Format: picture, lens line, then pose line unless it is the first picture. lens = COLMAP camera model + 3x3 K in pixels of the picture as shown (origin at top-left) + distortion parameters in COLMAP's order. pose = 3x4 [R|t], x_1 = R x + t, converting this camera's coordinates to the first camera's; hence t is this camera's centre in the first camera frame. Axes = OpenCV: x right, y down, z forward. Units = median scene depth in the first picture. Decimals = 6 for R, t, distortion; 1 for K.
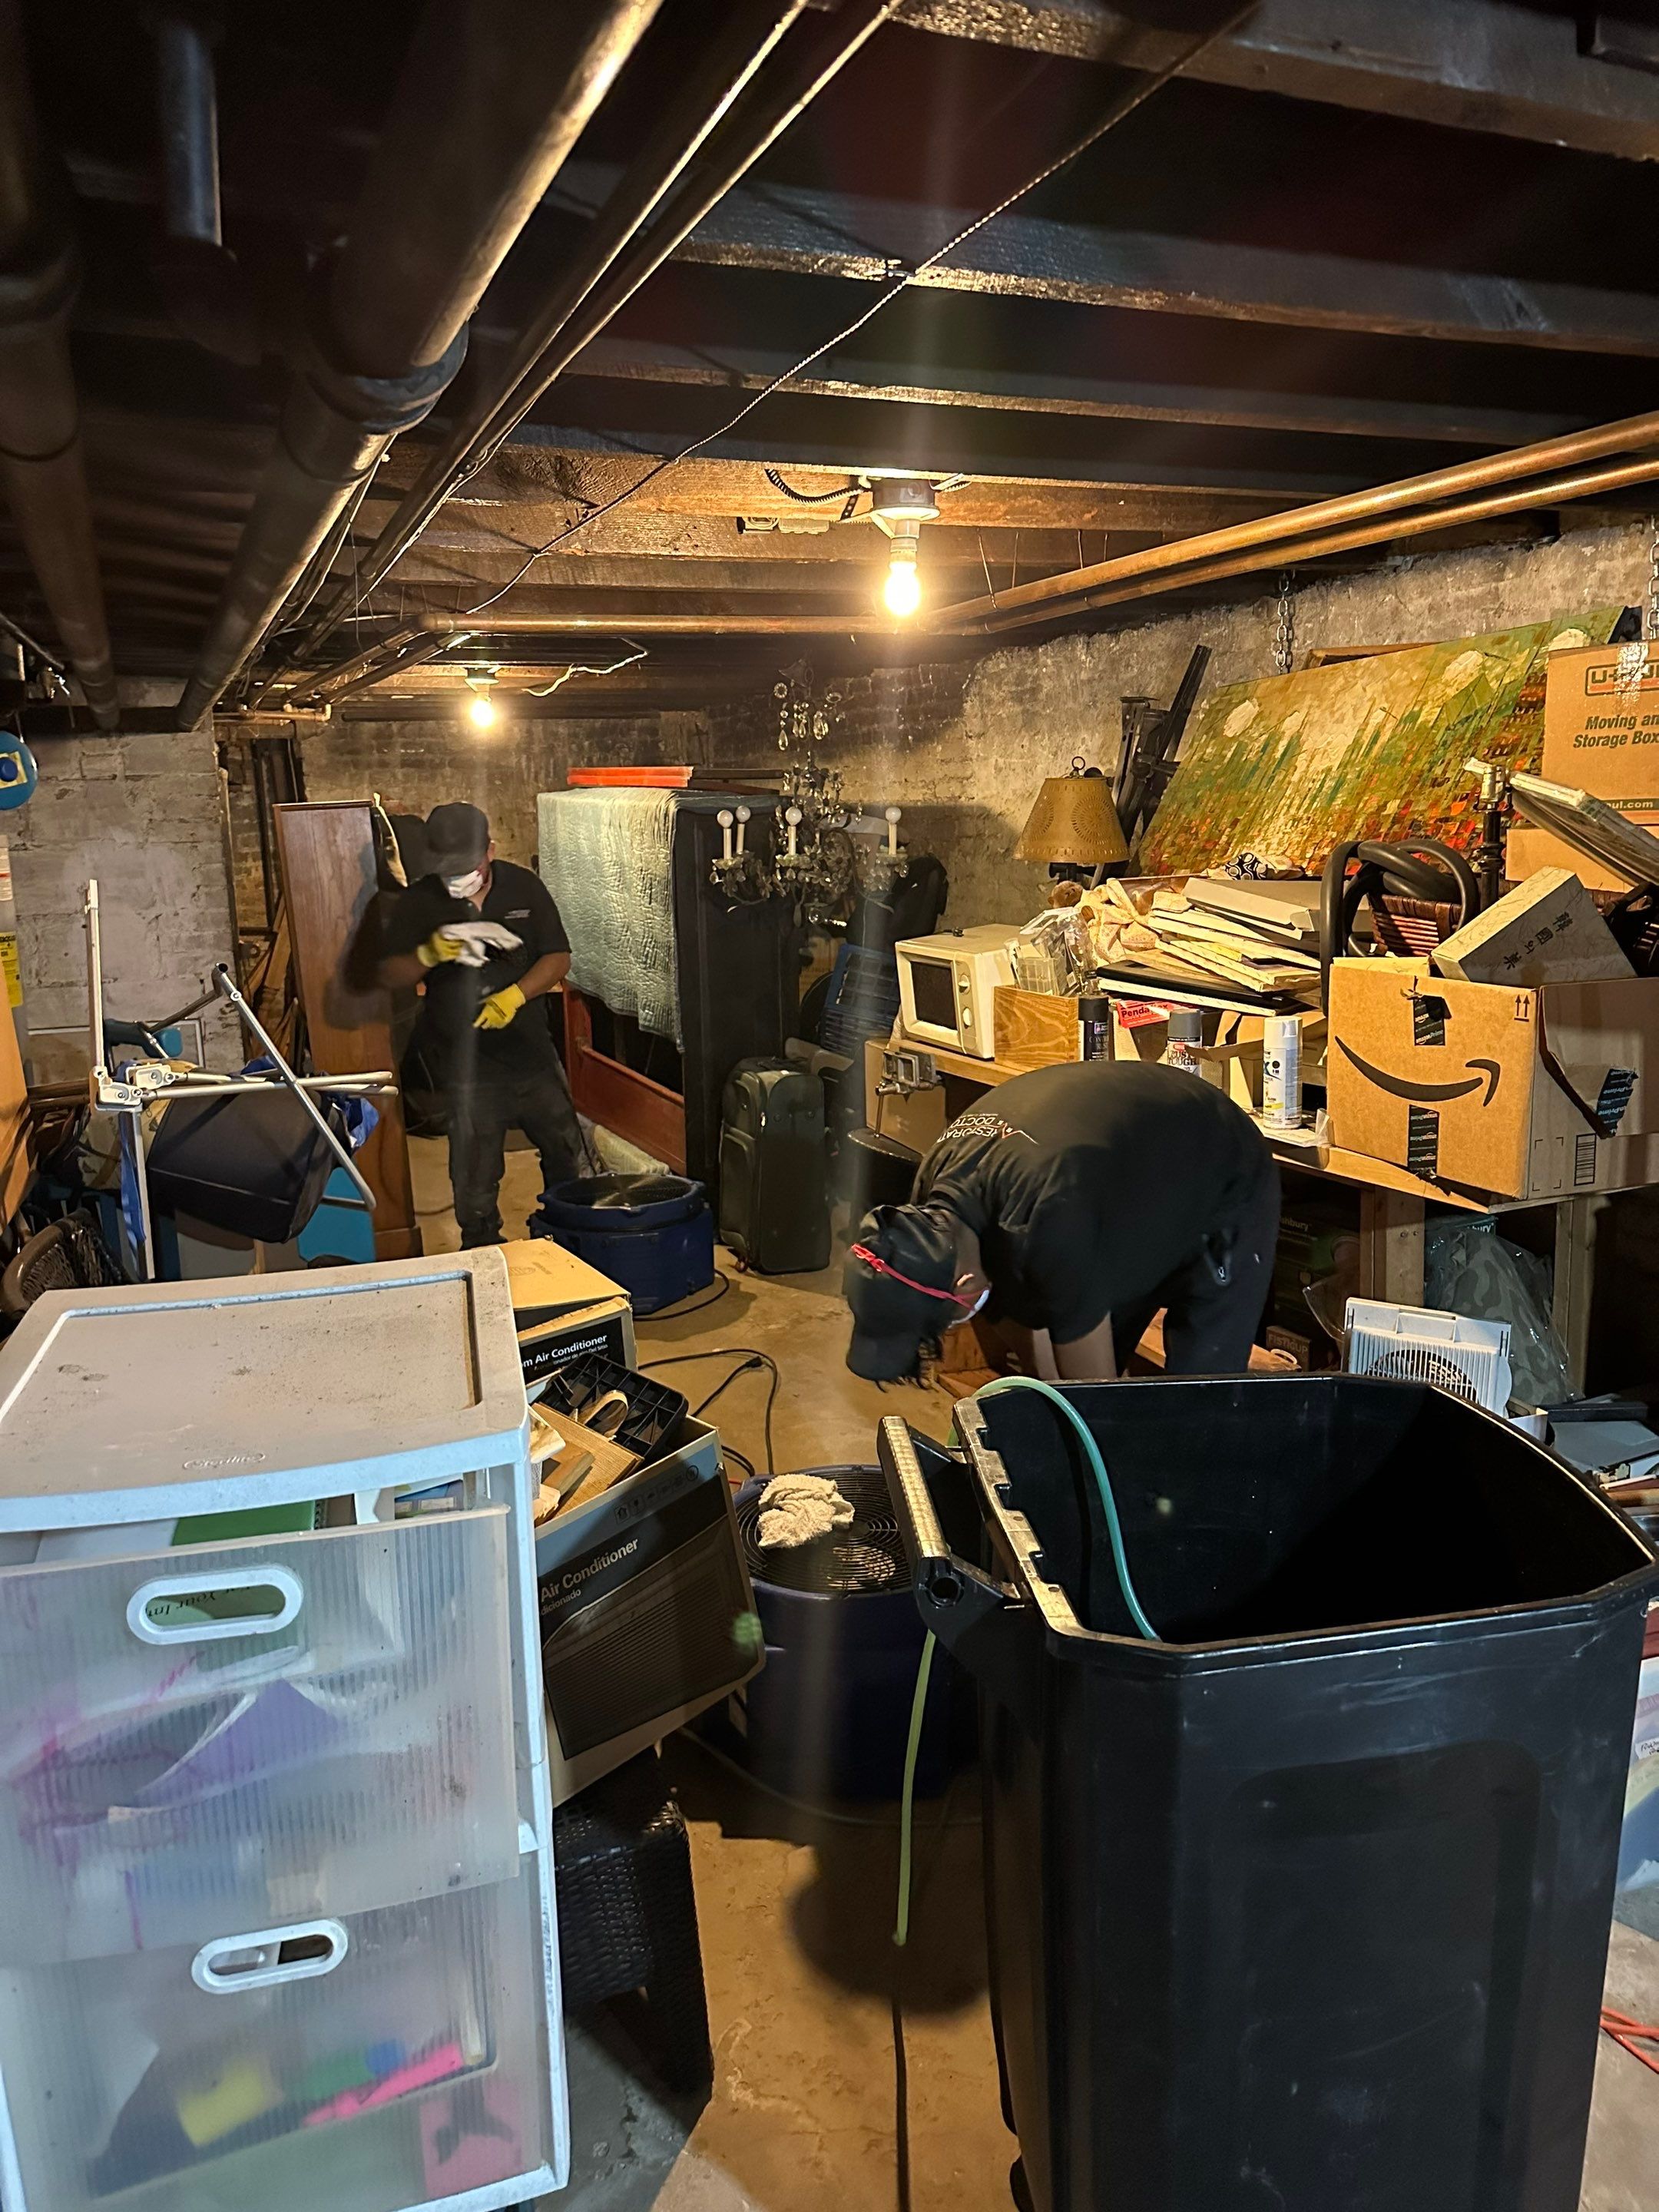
lens RADIAL K [[1563.7, 0, 829.5], [0, 1563.7, 1106.0], [0, 0, 1]] dist [0.119417, -0.173225]
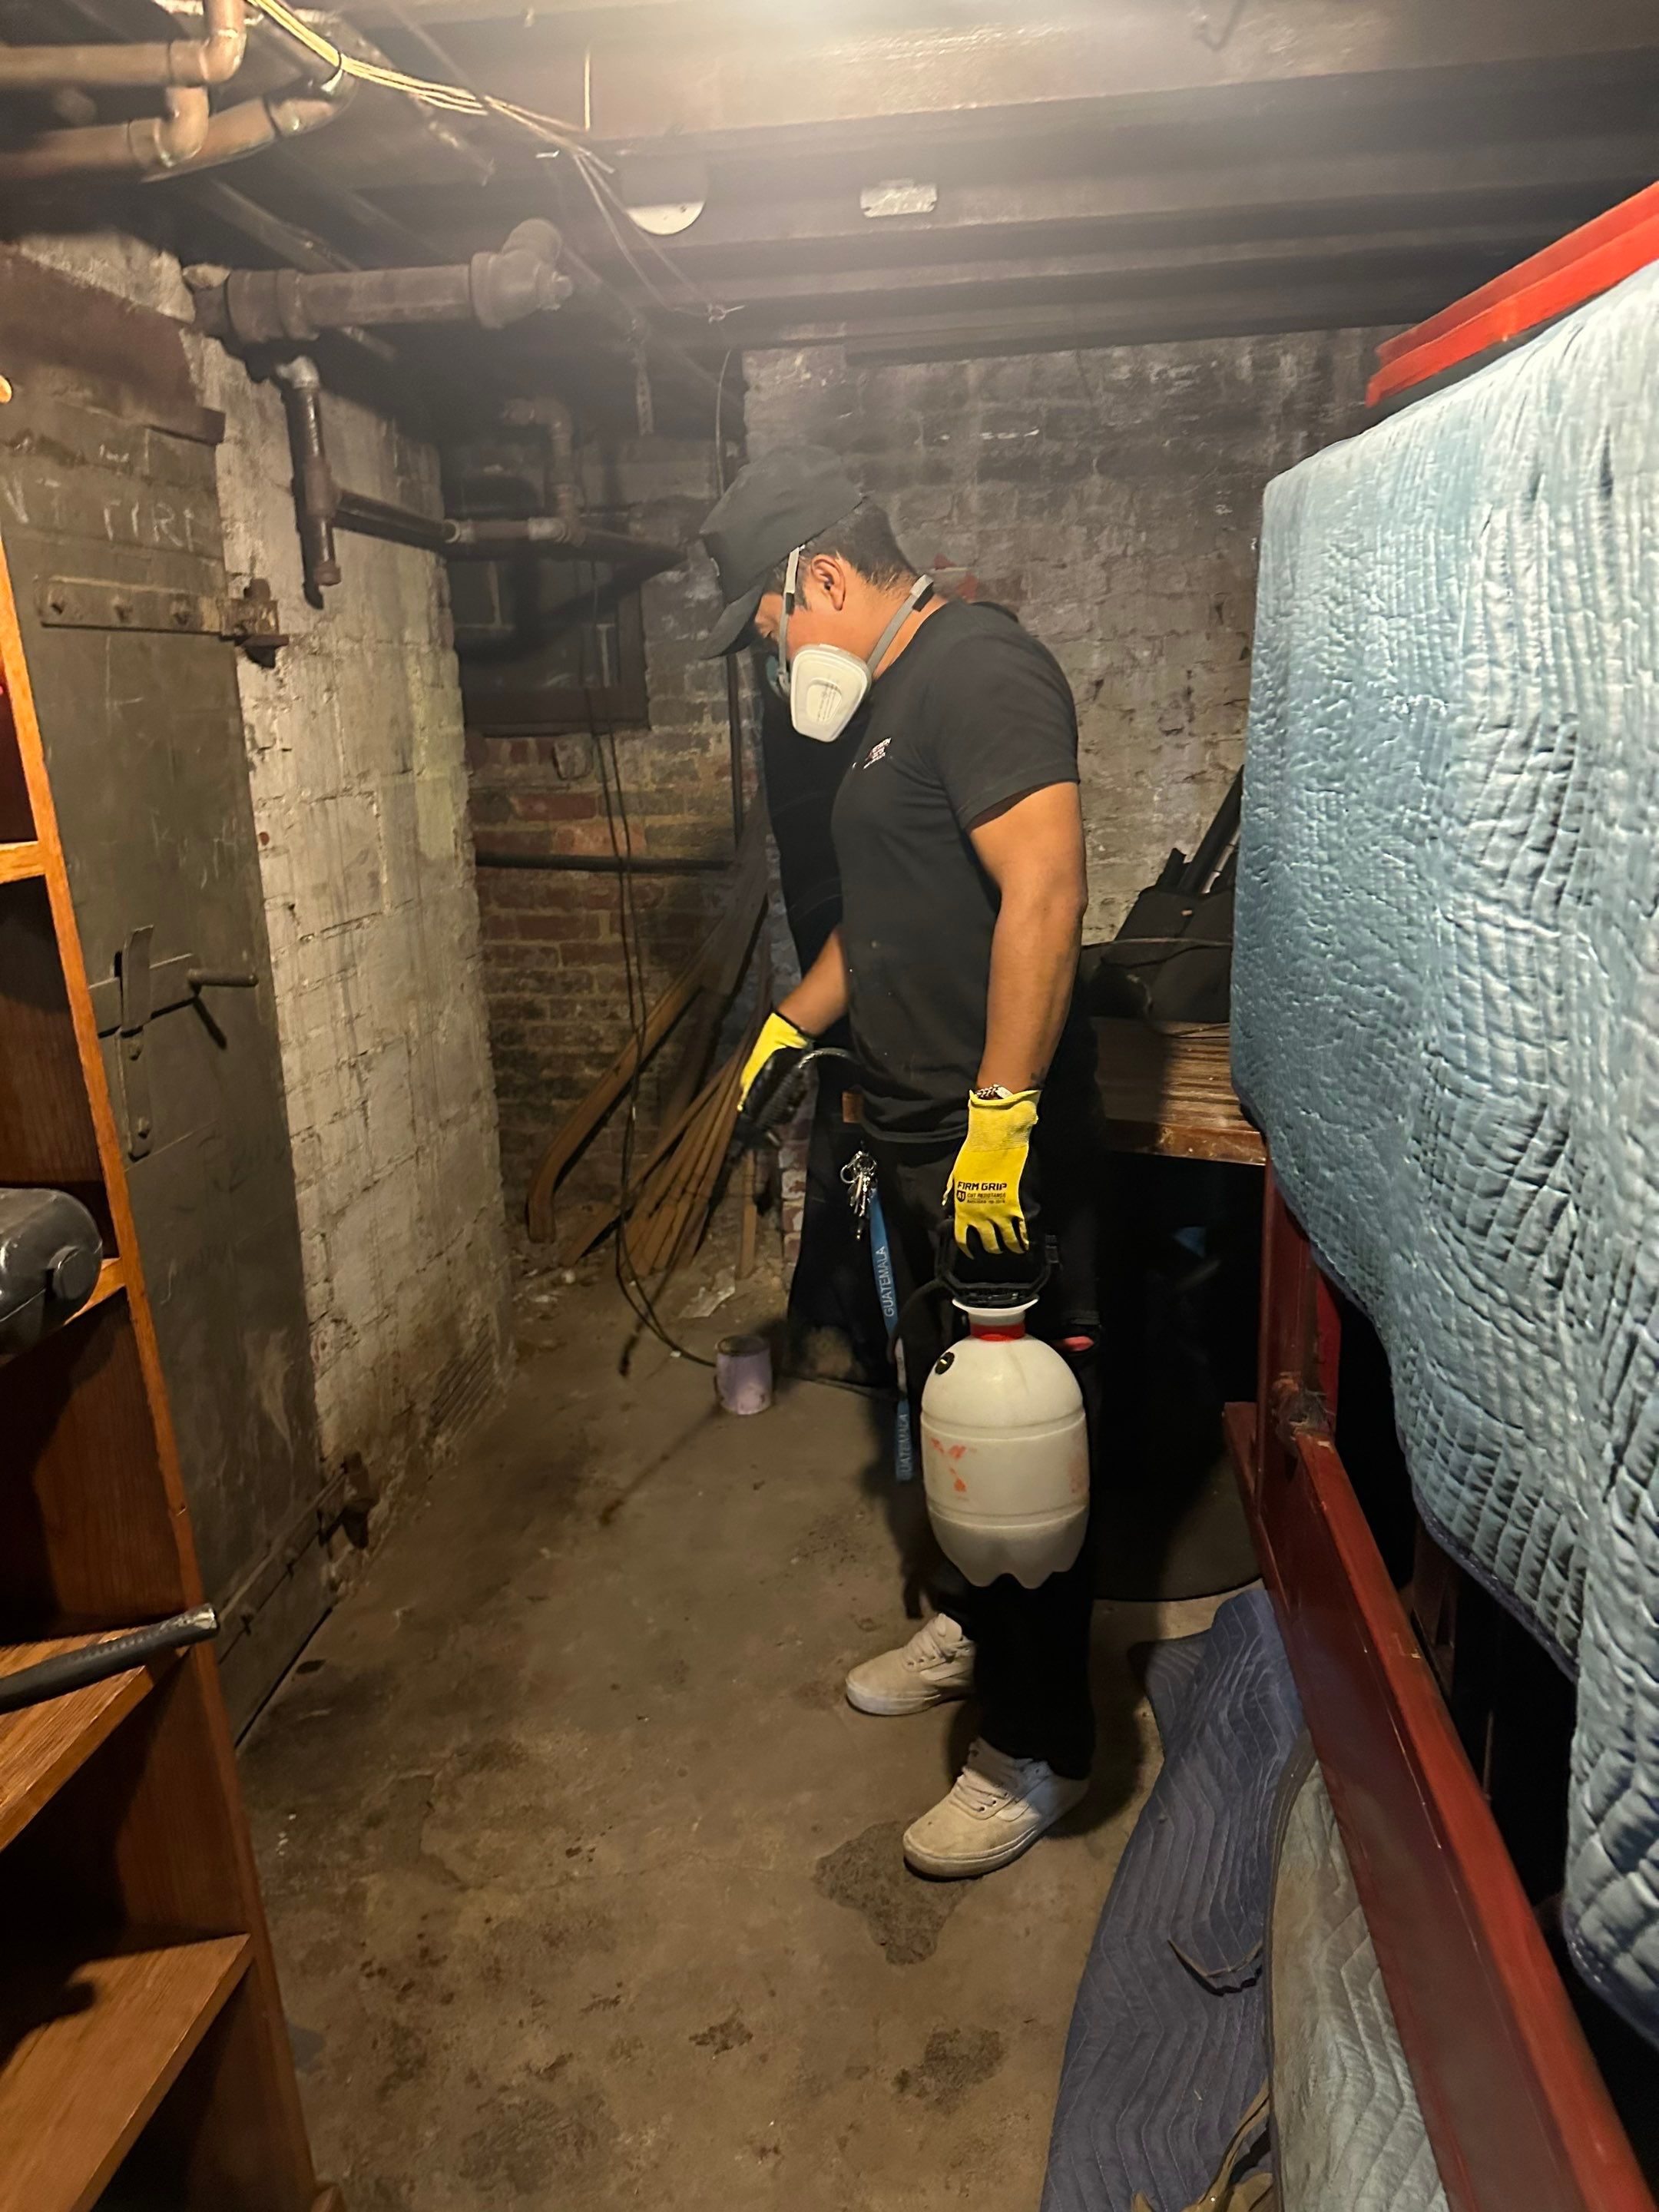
lens RADIAL K [[1563.7, 0, 829.5], [0, 1563.7, 1106.0], [0, 0, 1]] dist [0.119417, -0.173225]
pose [[0.862046, 0.125647, -0.491009, -0.185125], [-0.081691, 0.990562, 0.110059, -0.209780], [0.500204, -0.054765, 0.864174, 1.334531]]
